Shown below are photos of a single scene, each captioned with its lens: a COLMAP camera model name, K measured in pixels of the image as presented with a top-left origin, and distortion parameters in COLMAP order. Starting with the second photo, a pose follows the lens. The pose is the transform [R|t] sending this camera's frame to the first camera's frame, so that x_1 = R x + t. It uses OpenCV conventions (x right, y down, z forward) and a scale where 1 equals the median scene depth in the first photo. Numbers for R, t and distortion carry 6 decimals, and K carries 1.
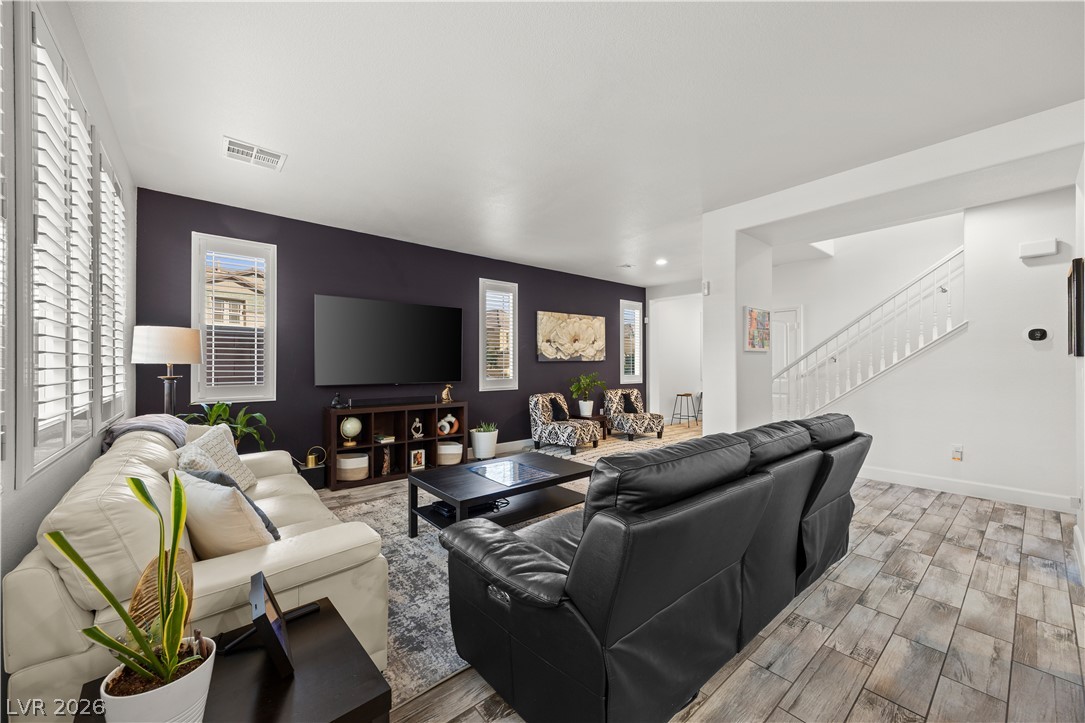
lens RADIAL K [[415.5, 0, 549.5], [0, 415.5, 363.4], [0, 0, 1]] dist [-0.001129, -0.001203]
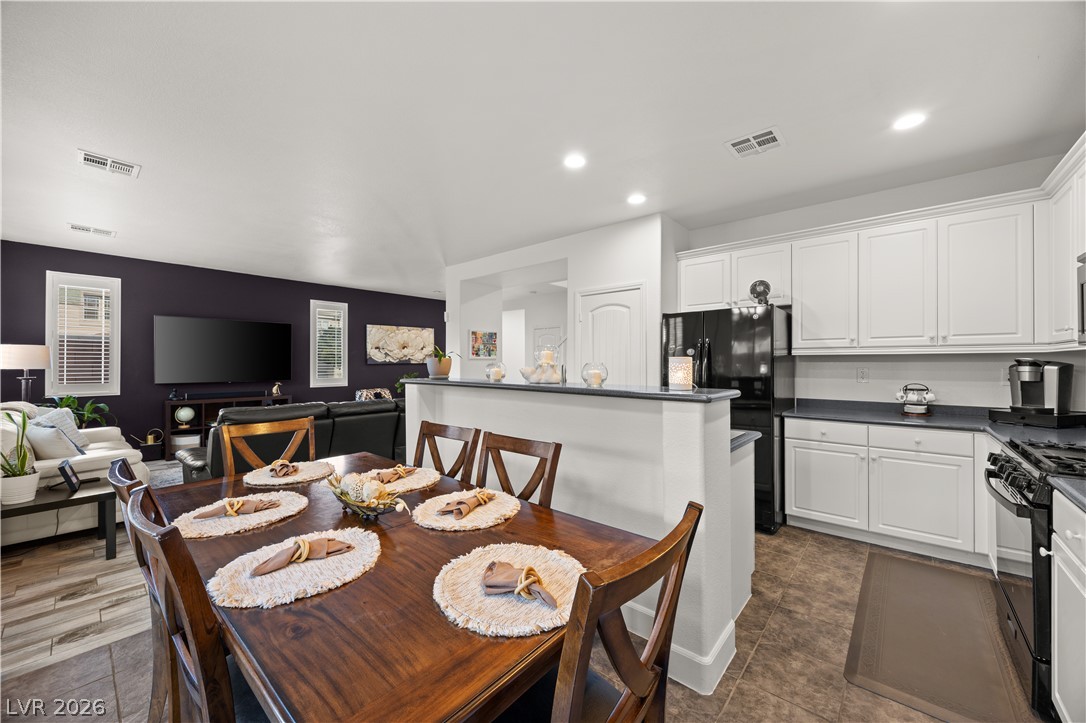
lens RADIAL K [[415.9, 0, 551.8], [0, 415.9, 360.3], [0, 0, 1]] dist [-0.001129, -0.001203]
pose [[0.987887, 0.000981, 0.155172, 0.447557], [-0.000483, 0.999995, -0.003243, -0.016175], [-0.155174, 0.003129, 0.987882, -0.473777]]
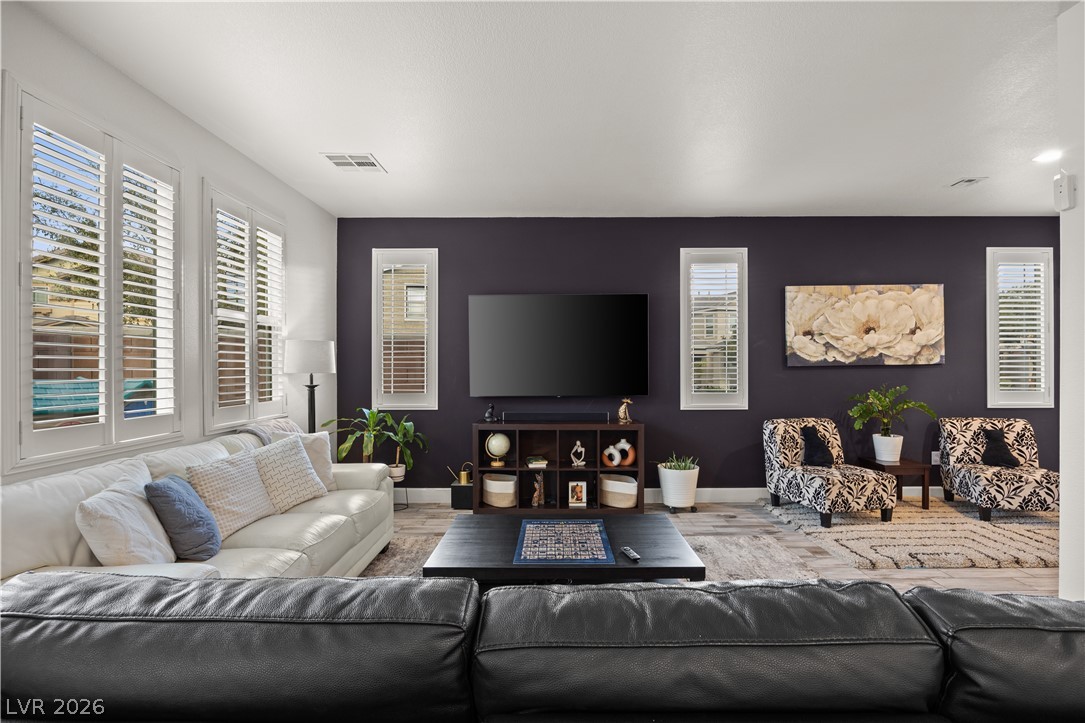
lens RADIAL K [[510.7, 0, 551.5], [0, 510.7, 369.8], [0, 0, 1]] dist [-0.006718, -0.001816]
pose [[0.757192, 0.000642, -0.653192, 0.275491], [0.004461, 0.999971, 0.006153, -0.008167], [0.653177, -0.007573, 0.757167, 0.243345]]
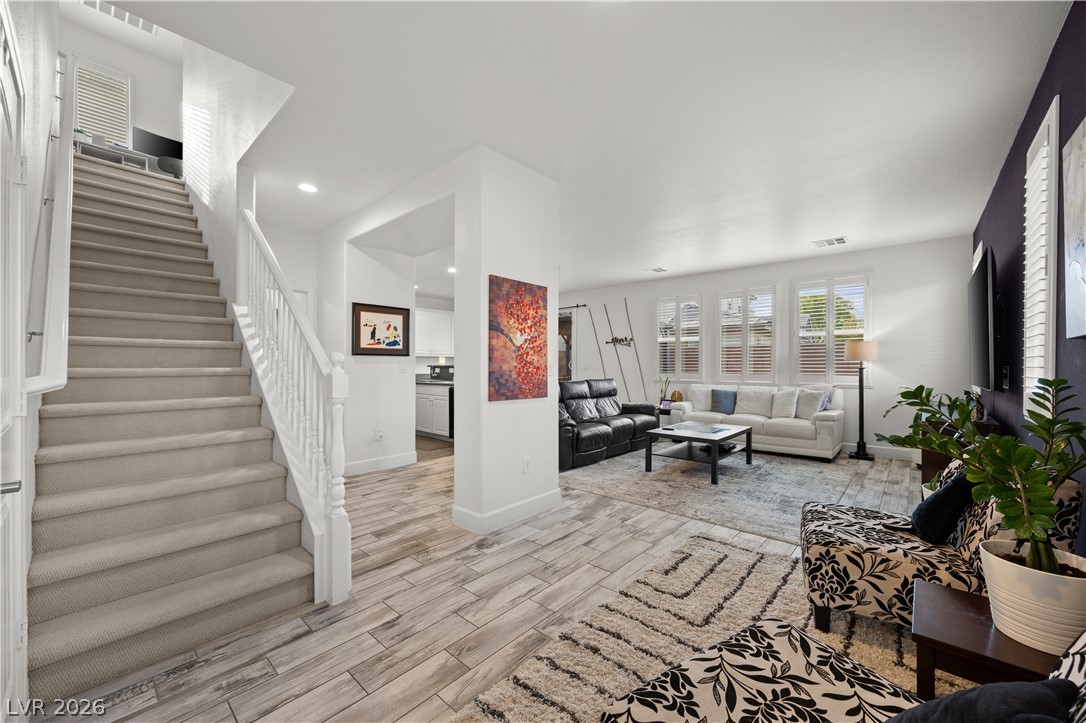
lens RADIAL K [[415.9, 0, 552.9], [0, 415.9, 370.0], [0, 0, 1]] dist [-0.001129, -0.001203]
pose [[-0.988187, 0.000840, -0.153252, 0.450981], [-0.000703, 0.999950, 0.010015, 0.015088], [0.153252, 0.010005, -0.988136, 1.619685]]
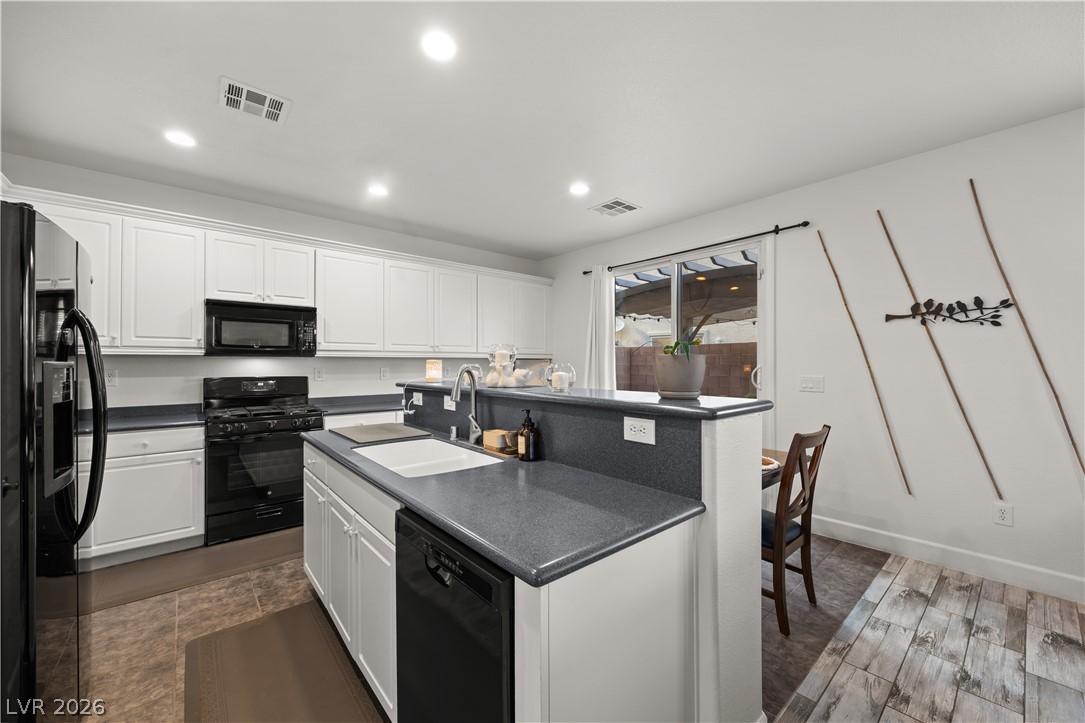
lens RADIAL K [[415.5, 0, 537.4], [0, 415.5, 357.7], [0, 0, 1]] dist [-0.001129, -0.001203]
pose [[-0.999953, 0.002899, -0.009242, 0.493095], [0.003001, 0.999935, -0.011042, -0.017351], [0.009209, -0.011070, -0.999896, 0.536293]]
